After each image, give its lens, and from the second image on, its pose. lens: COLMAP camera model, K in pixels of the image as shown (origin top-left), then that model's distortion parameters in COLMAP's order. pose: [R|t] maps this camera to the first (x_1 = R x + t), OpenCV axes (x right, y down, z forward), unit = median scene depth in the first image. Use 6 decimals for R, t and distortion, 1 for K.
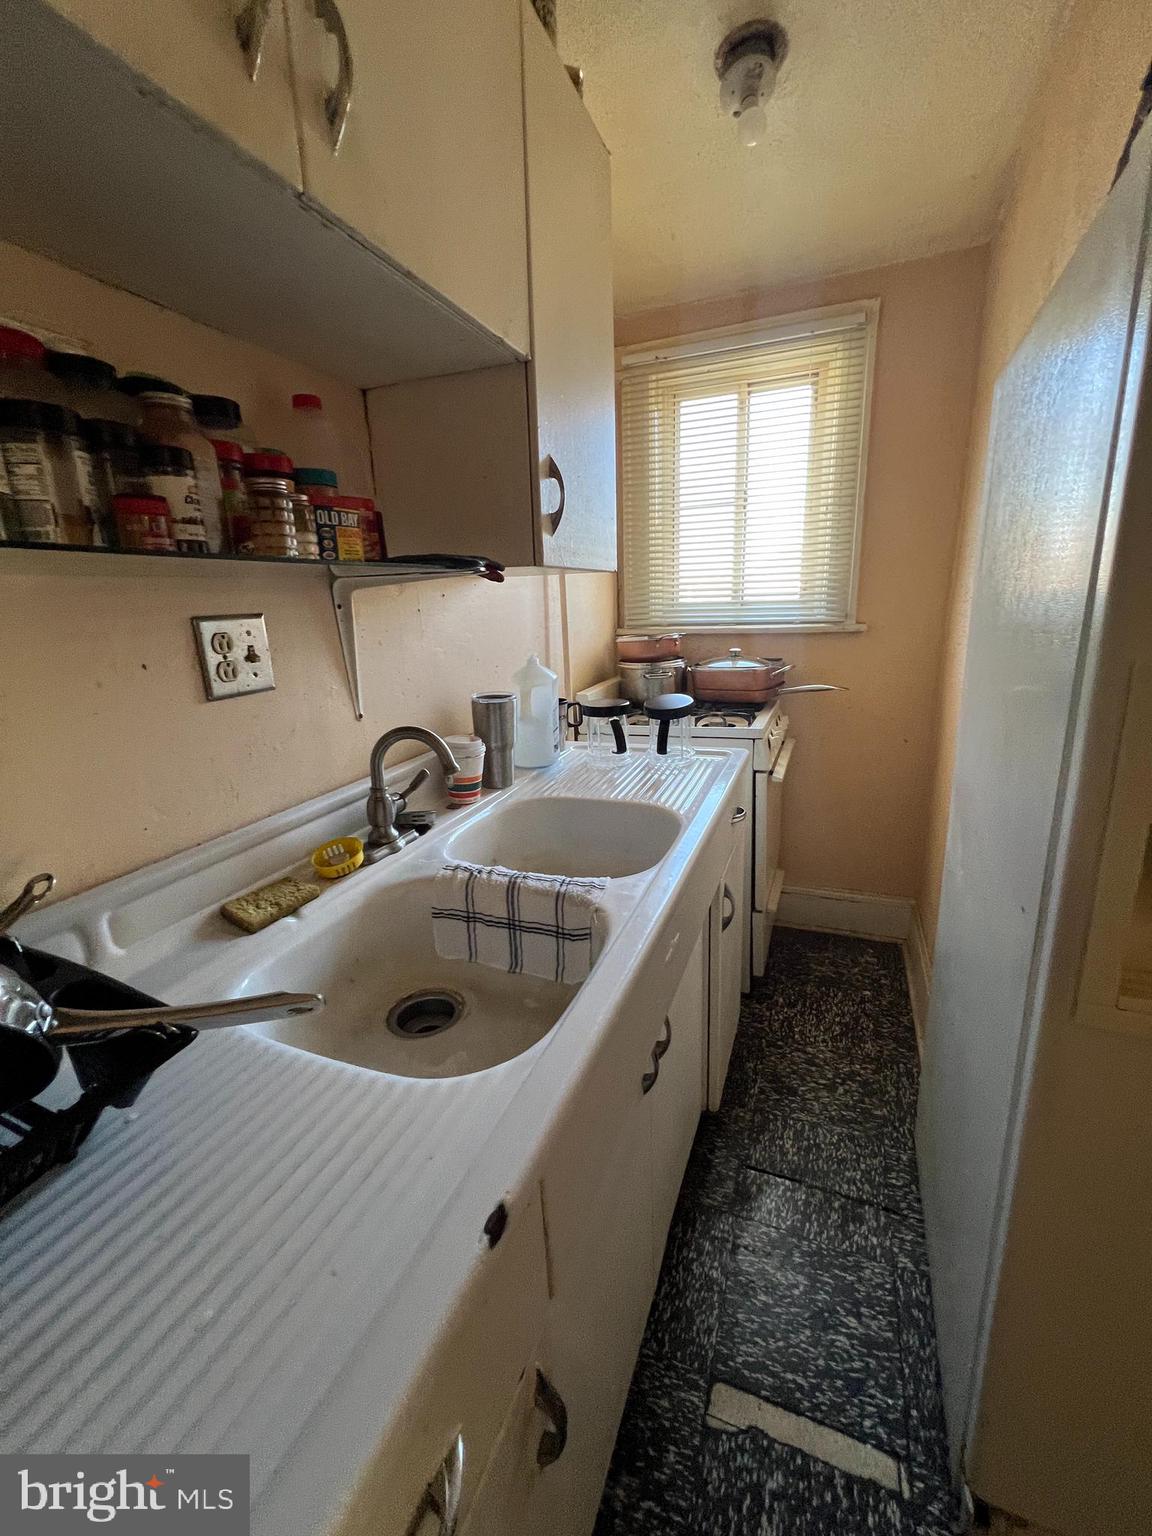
lens RADIAL K [[618.7, 0, 579.4], [0, 618.7, 767.3], [0, 0, 1]] dist [-0.003677, -0.000152]
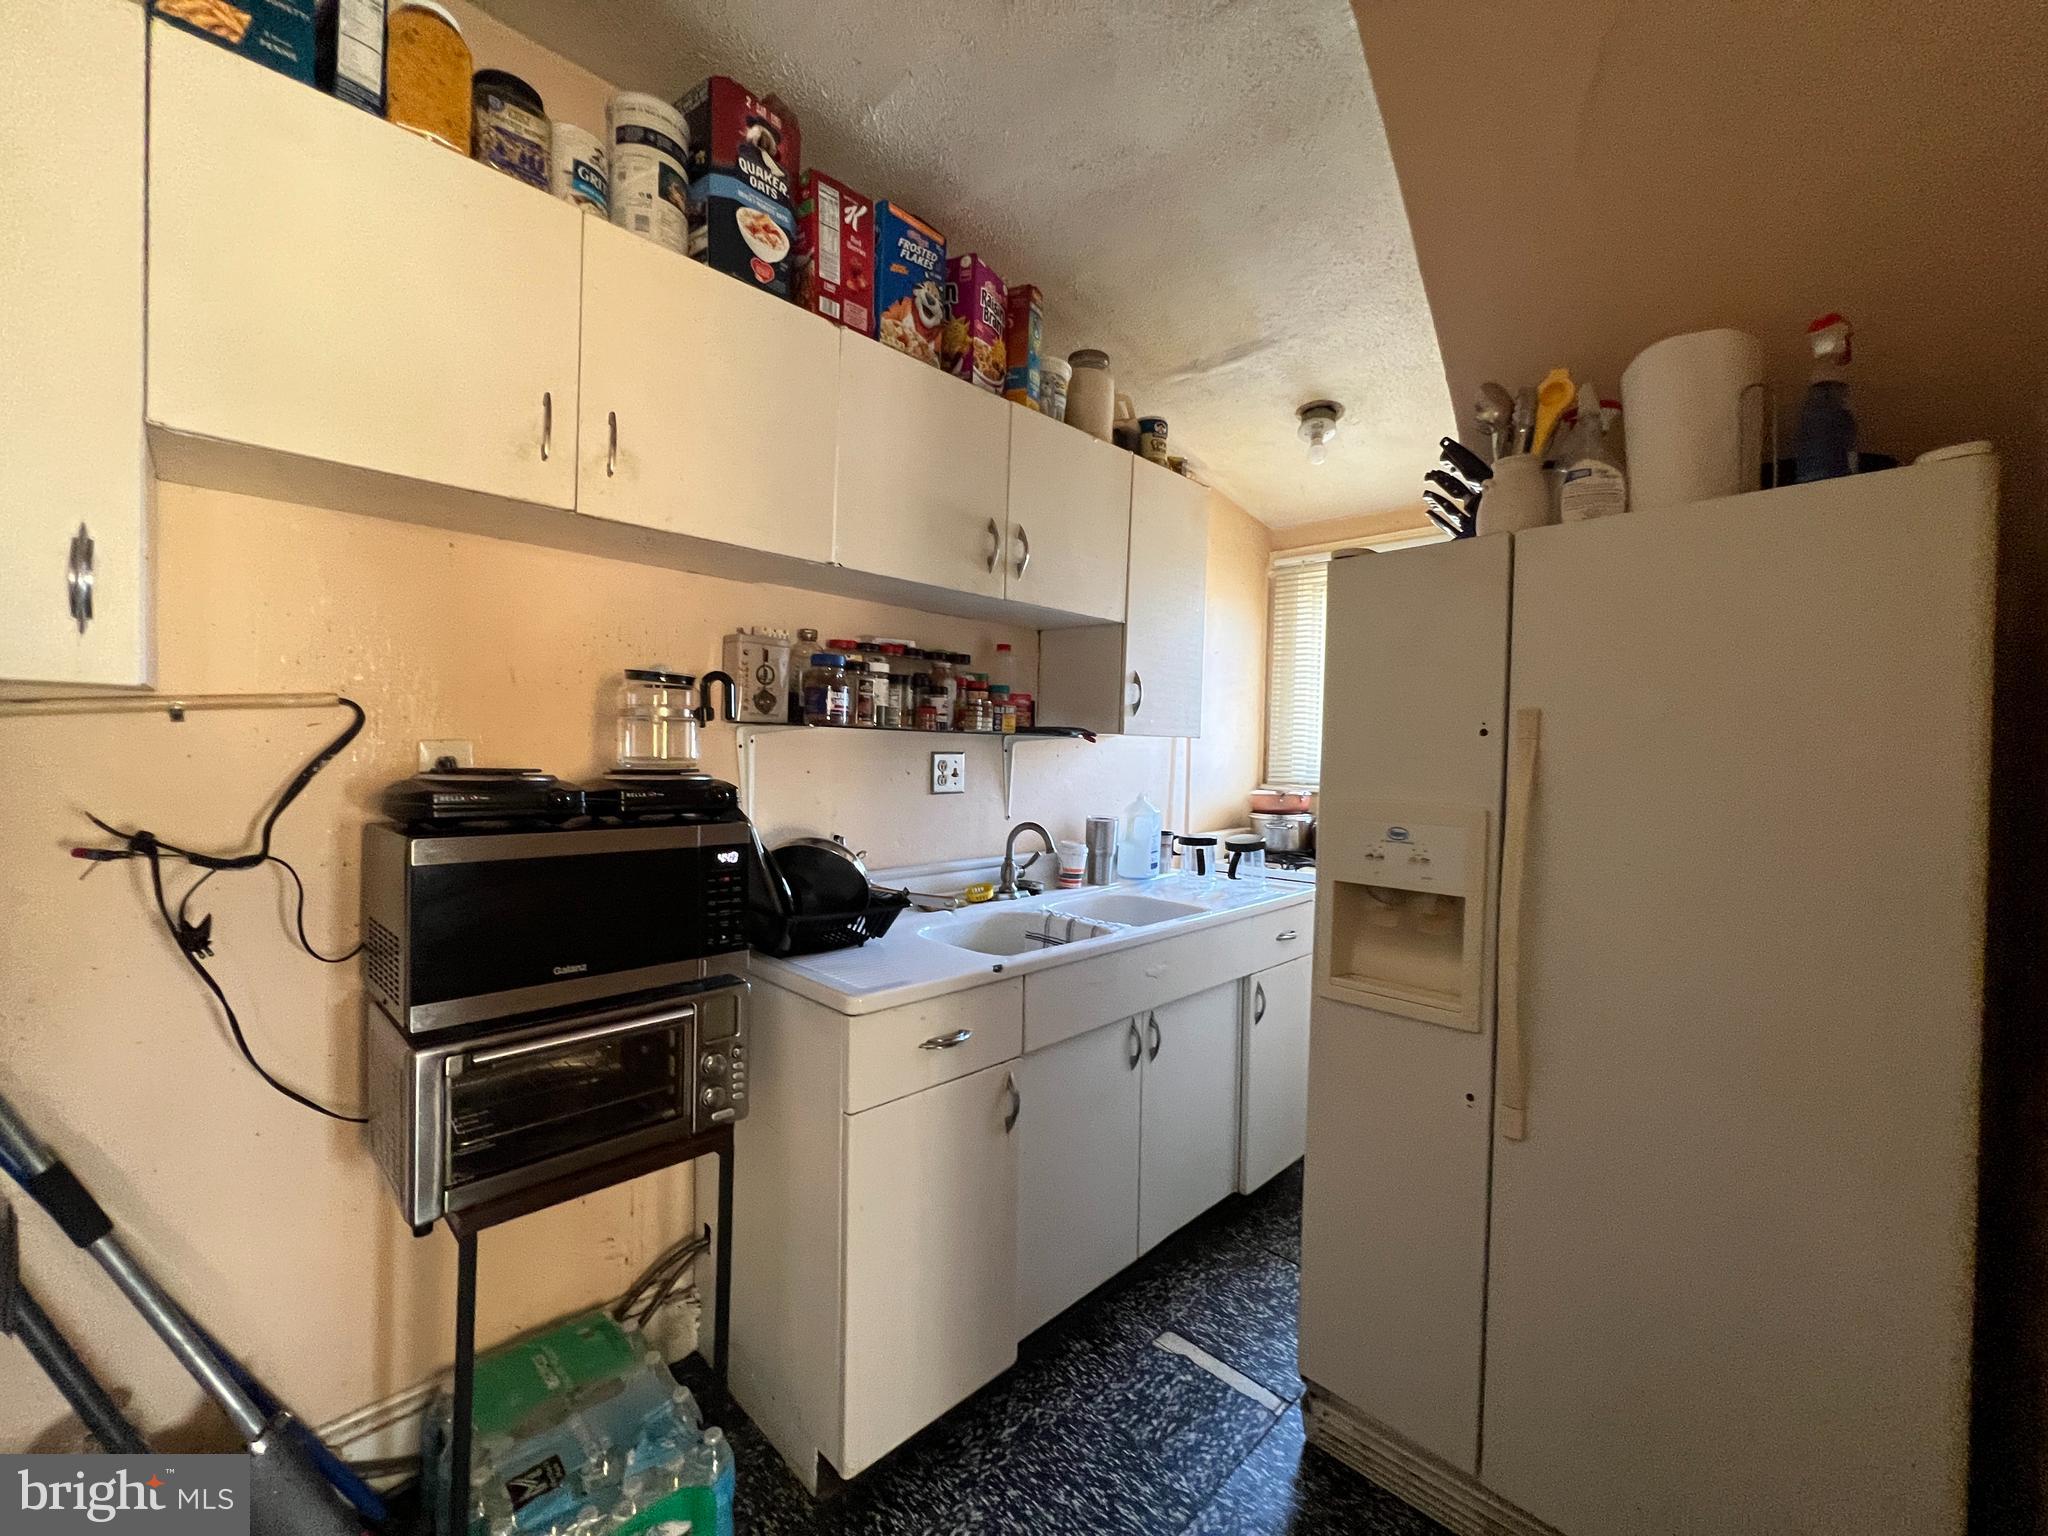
lens RADIAL K [[824.9, 0, 1026.6], [0, 824.9, 764.9], [0, 0, 1]] dist [-0.003677, -0.000152]
pose [[0.919845, 0.067877, -0.386365, 0.615079], [-0.157523, 0.965933, -0.205329, 0.266097], [0.359266, 0.249732, 0.899201, -1.143476]]
